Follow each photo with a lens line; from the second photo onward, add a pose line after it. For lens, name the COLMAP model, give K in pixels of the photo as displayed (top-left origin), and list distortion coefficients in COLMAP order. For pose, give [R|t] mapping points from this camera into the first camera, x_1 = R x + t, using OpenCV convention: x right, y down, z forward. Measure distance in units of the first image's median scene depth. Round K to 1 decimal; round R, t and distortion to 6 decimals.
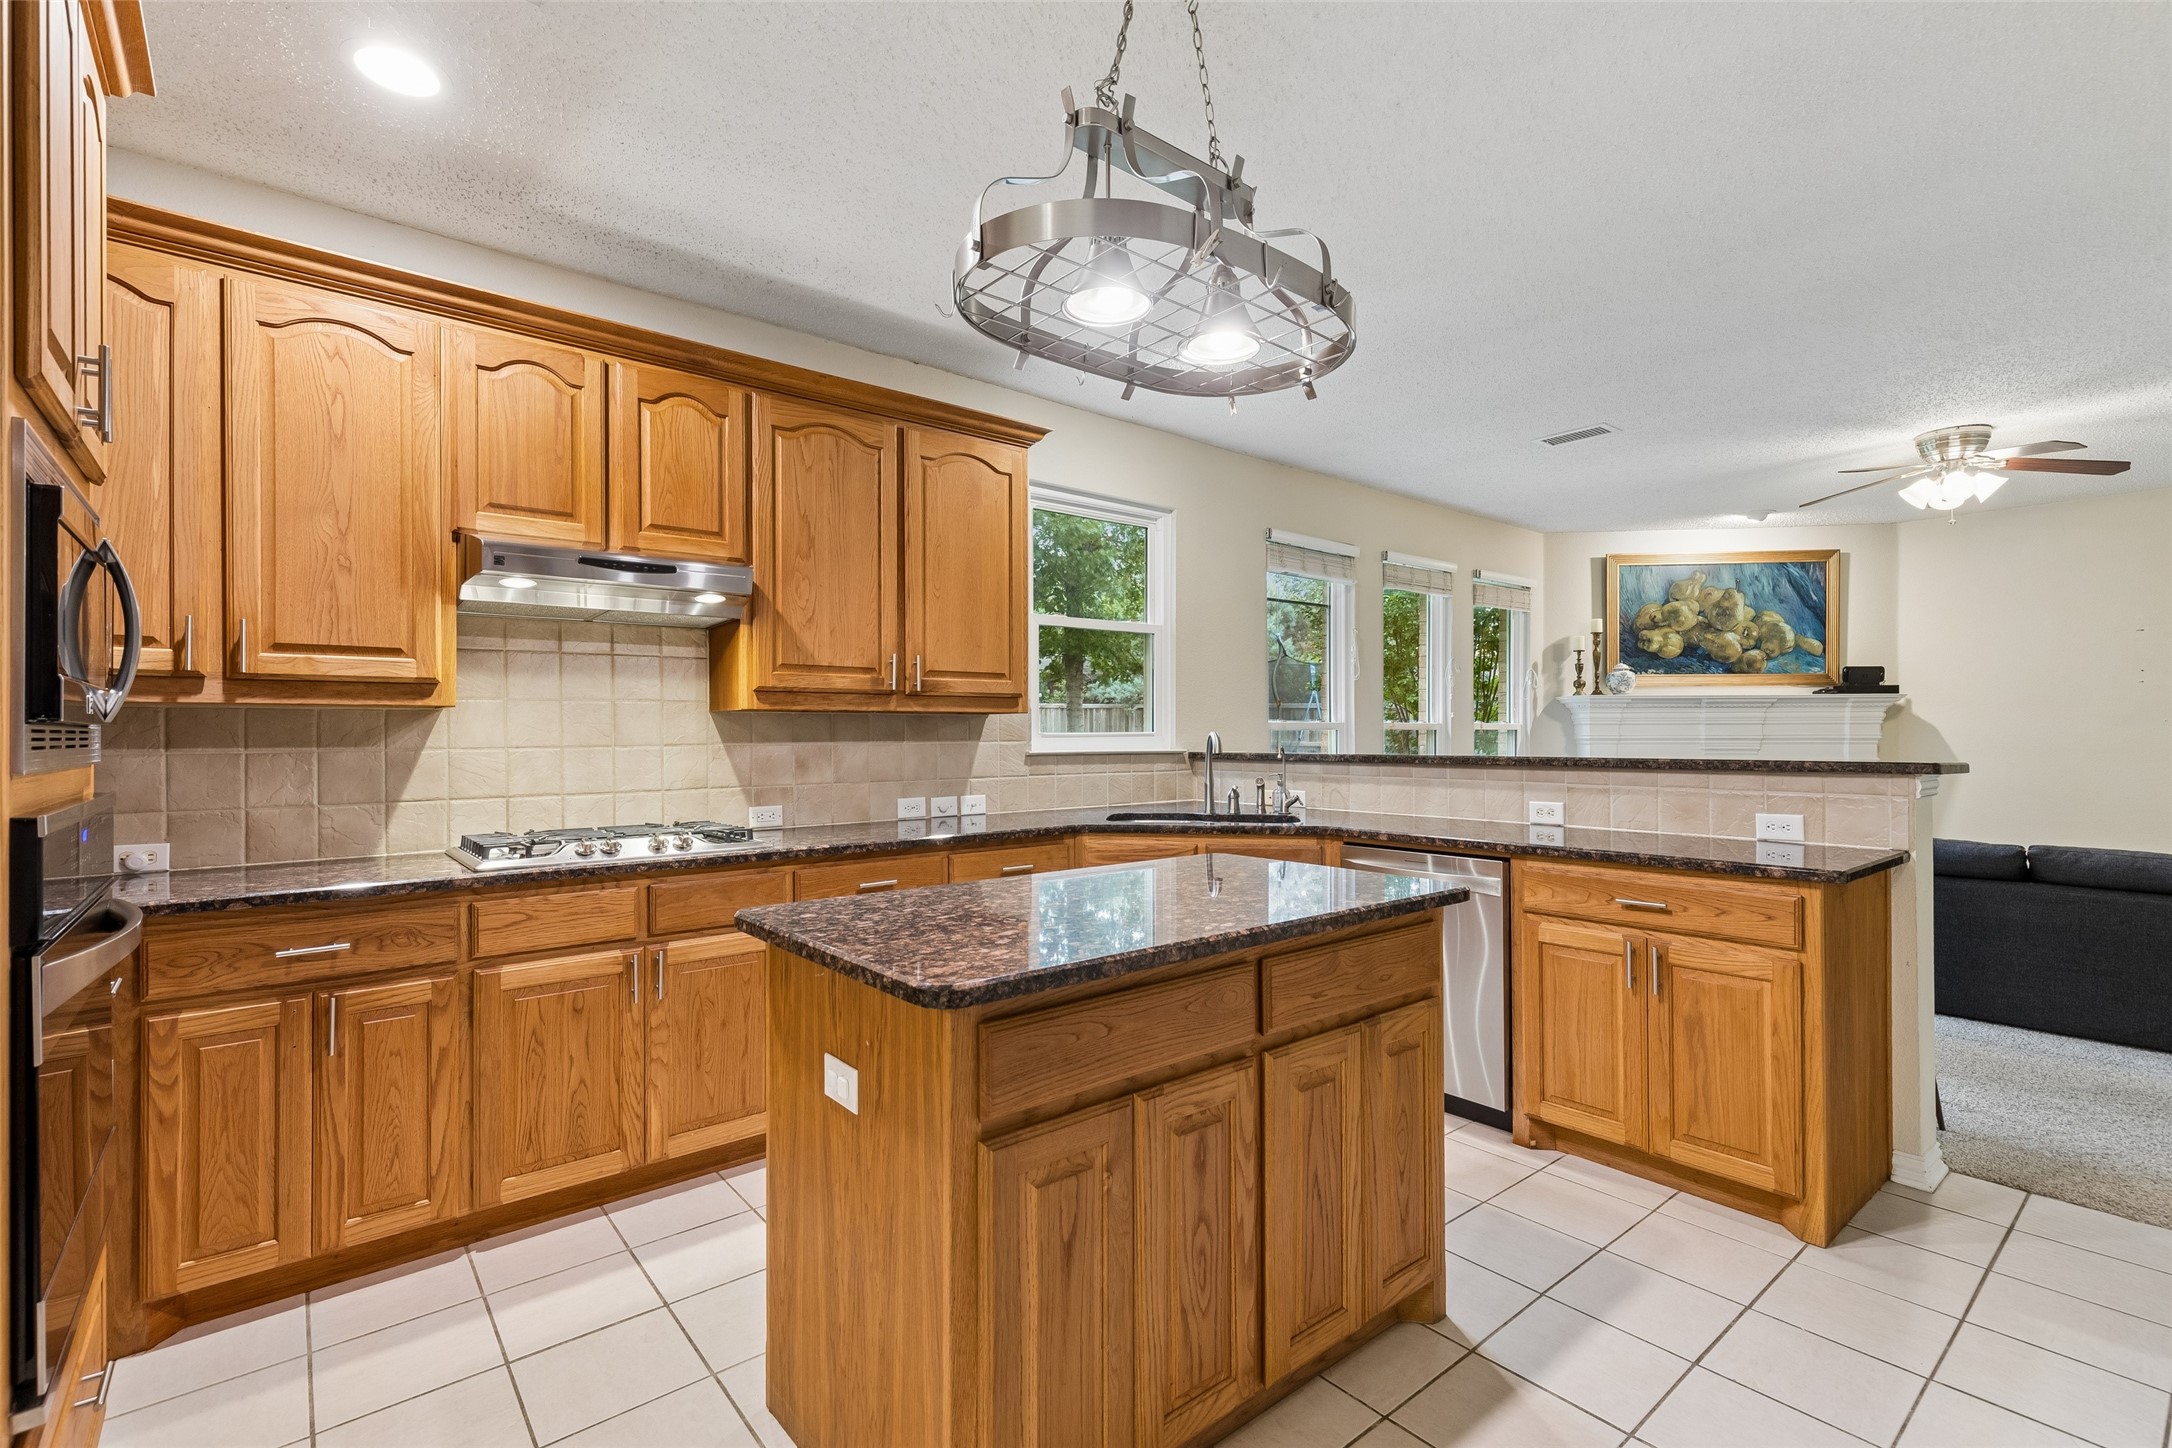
lens RADIAL K [[977.4, 0, 1080.3], [0, 977.4, 726.8], [0, 0, 1]] dist [-0.003954, -0.000272]
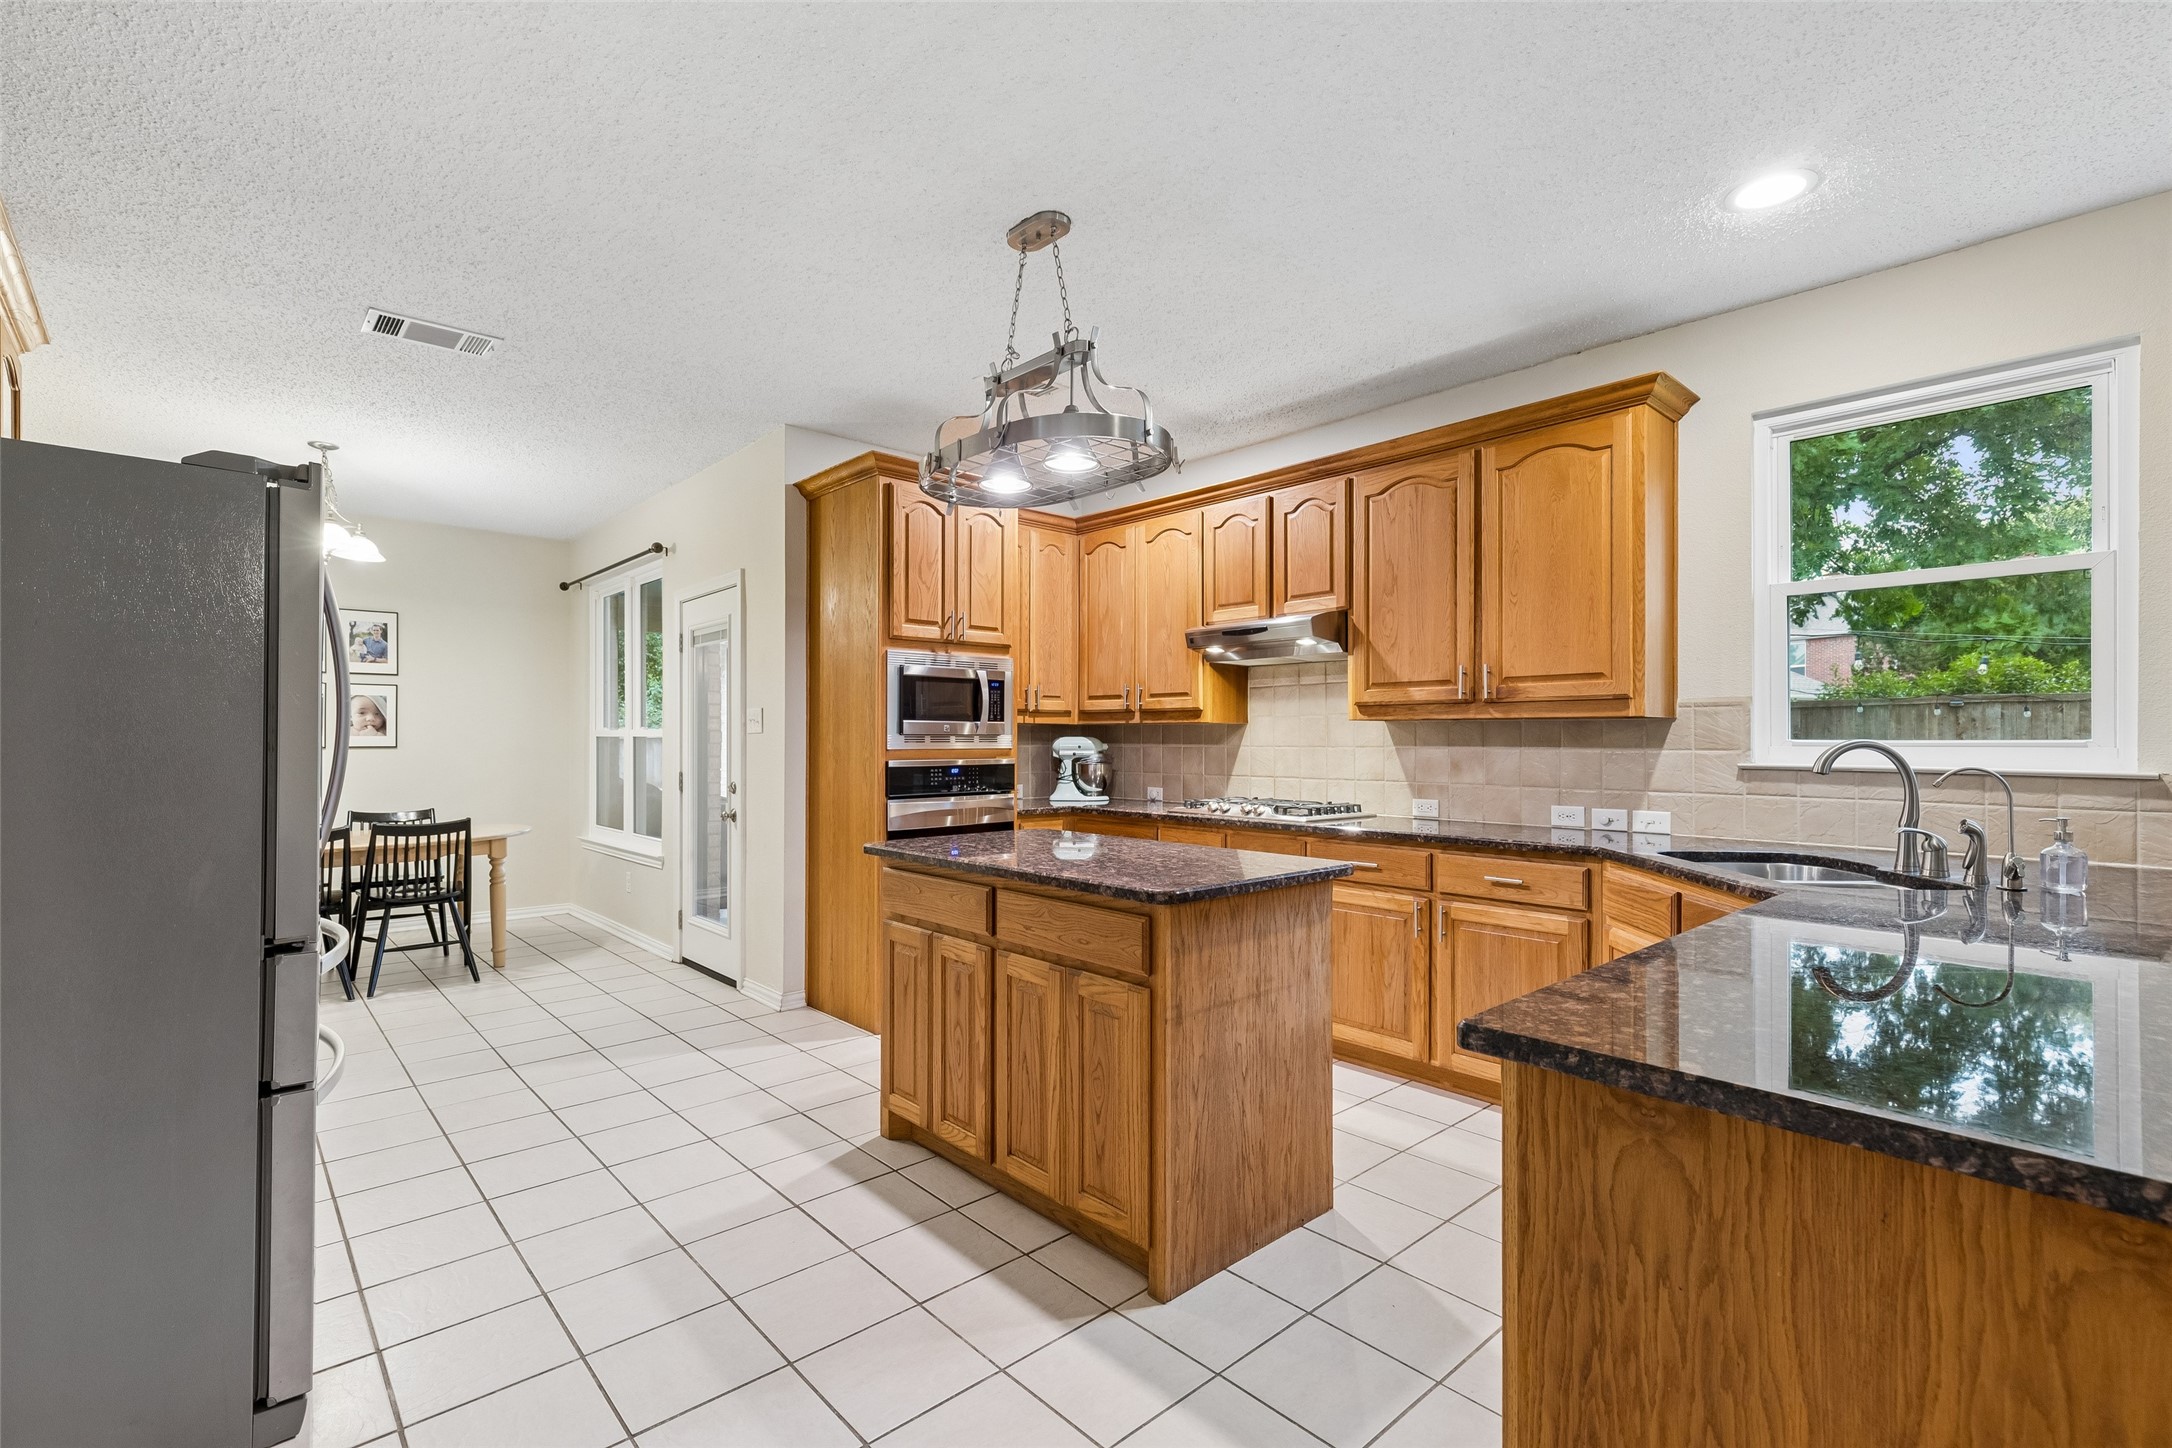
lens RADIAL K [[977.4, 0, 1088.9], [0, 977.4, 728.5], [0, 0, 1]] dist [-0.003954, -0.000272]
pose [[0.038108, -0.004228, -0.999265, 0.909913], [0.005213, 0.999978, -0.004032, -0.003170], [0.999260, -0.005055, 0.038130, 0.569340]]
